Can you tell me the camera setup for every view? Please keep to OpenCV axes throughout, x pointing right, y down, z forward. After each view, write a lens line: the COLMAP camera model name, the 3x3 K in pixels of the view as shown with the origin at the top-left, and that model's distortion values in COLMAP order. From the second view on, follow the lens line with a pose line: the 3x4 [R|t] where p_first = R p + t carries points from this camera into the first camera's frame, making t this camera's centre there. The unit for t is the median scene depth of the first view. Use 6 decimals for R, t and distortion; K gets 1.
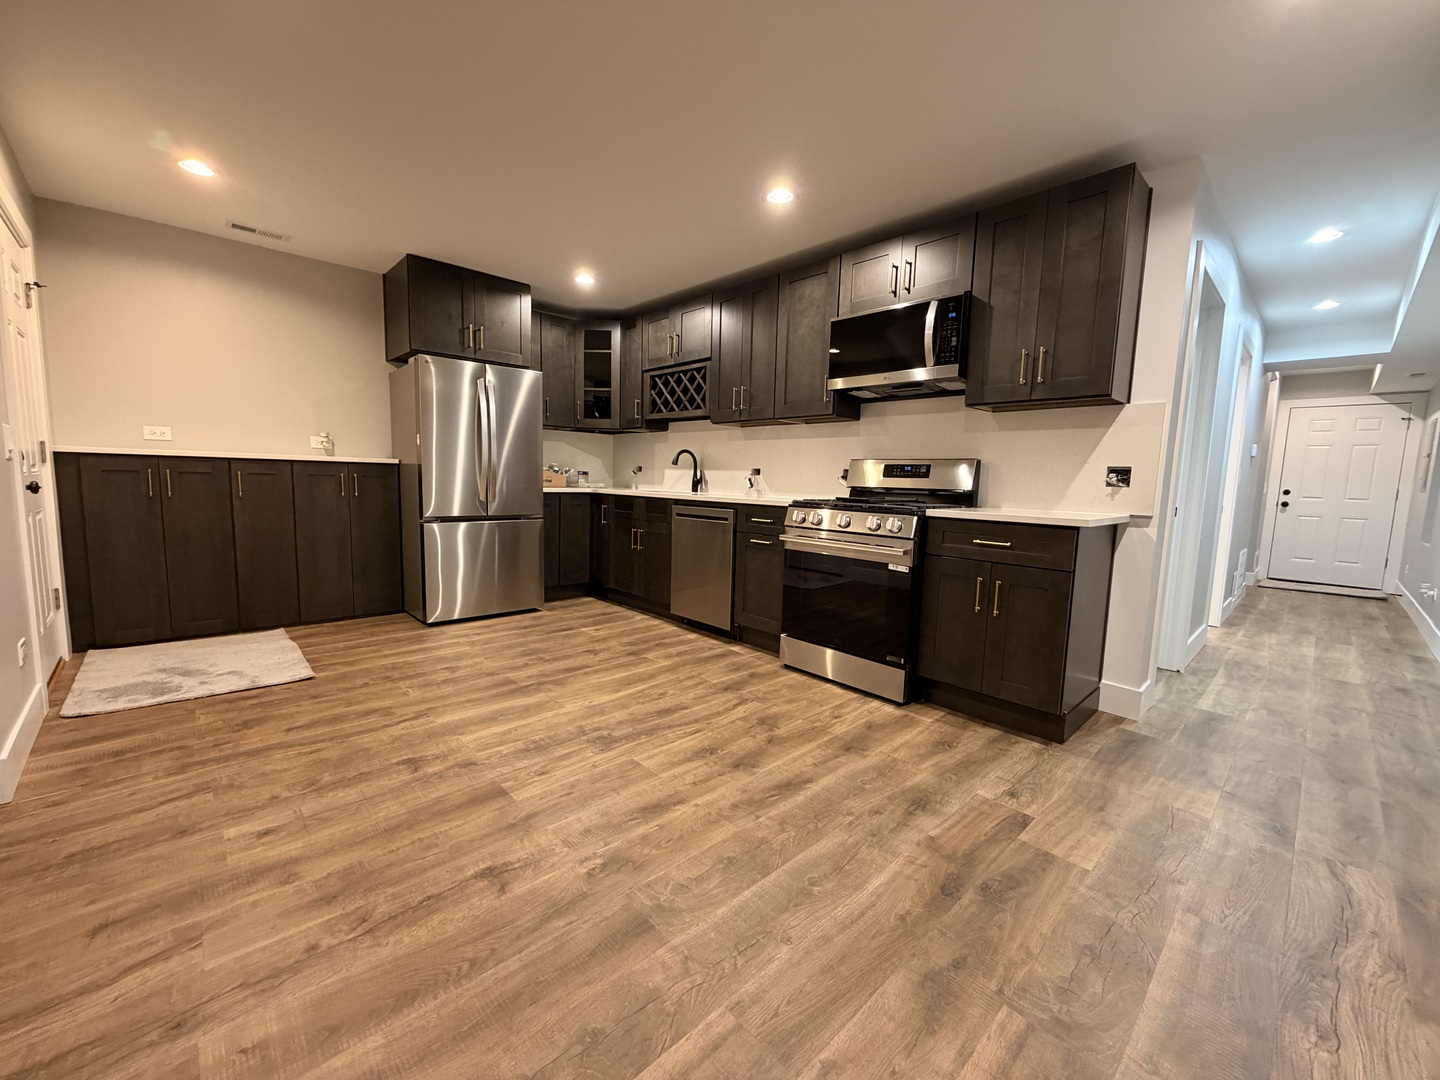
lens RADIAL K [[574.0, 0, 715.9], [0, 574.0, 540.6], [0, 0, 1]] dist [-0.002316, 0.000177]
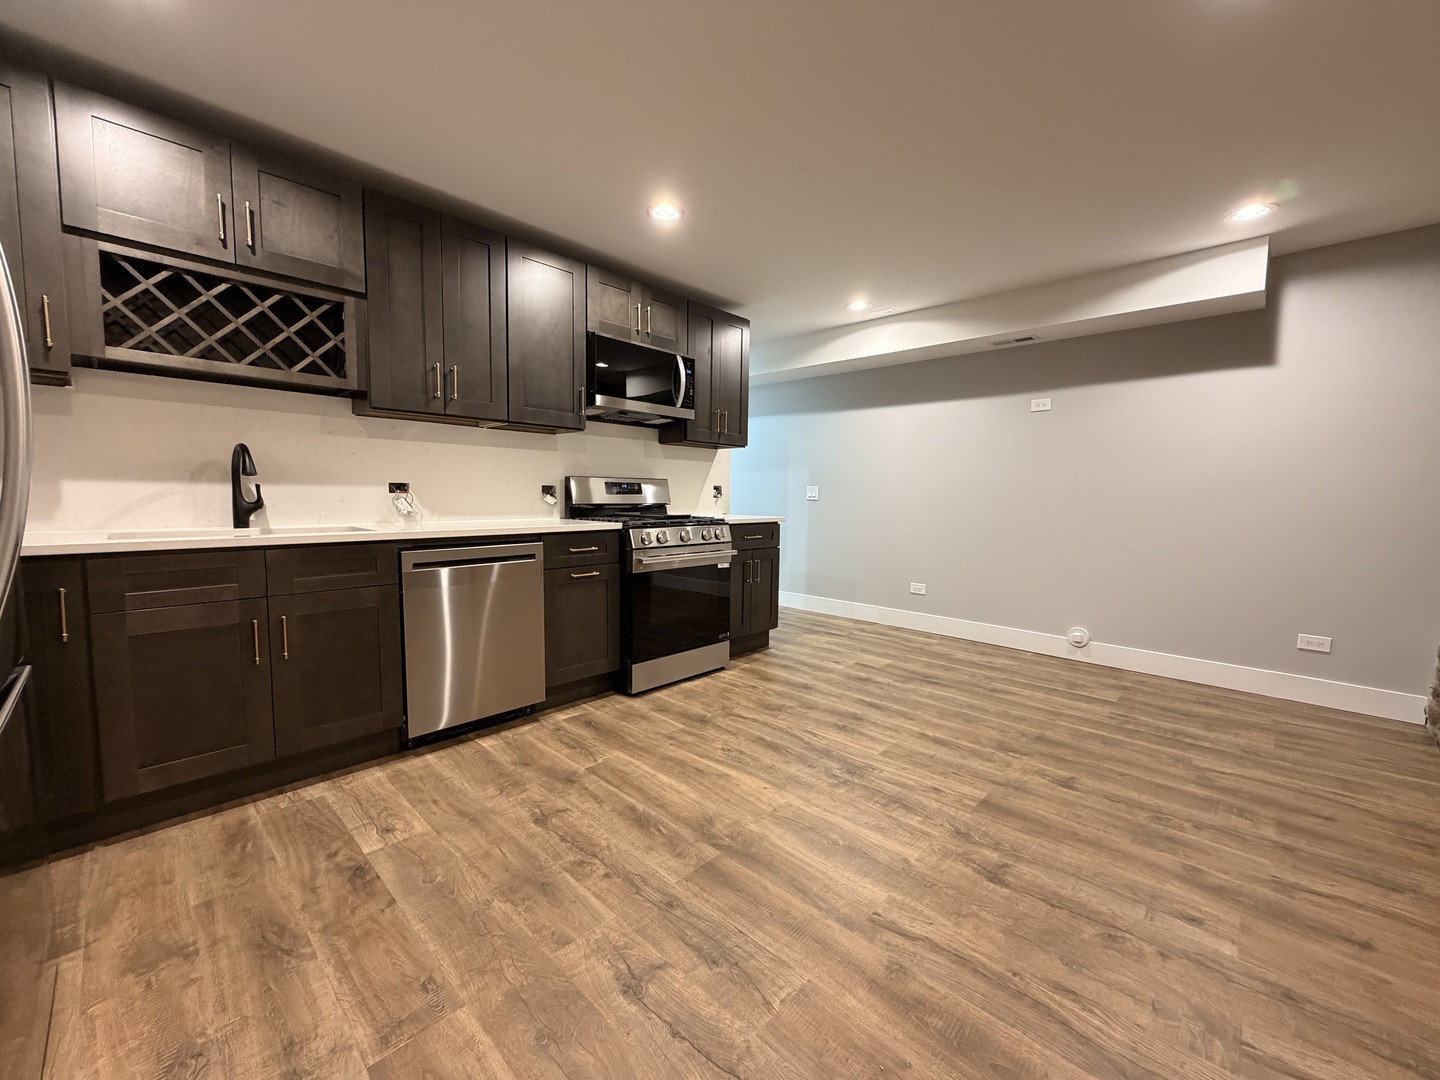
lens RADIAL K [[574.0, 0, 715.9], [0, 574.0, 540.6], [0, 0, 1]] dist [-0.002316, 0.000177]
pose [[-0.051976, -0.112187, 0.992327, -0.990725], [0.094822, 0.988626, 0.116735, -0.165535], [-0.994136, 0.100162, -0.040747, 1.083892]]
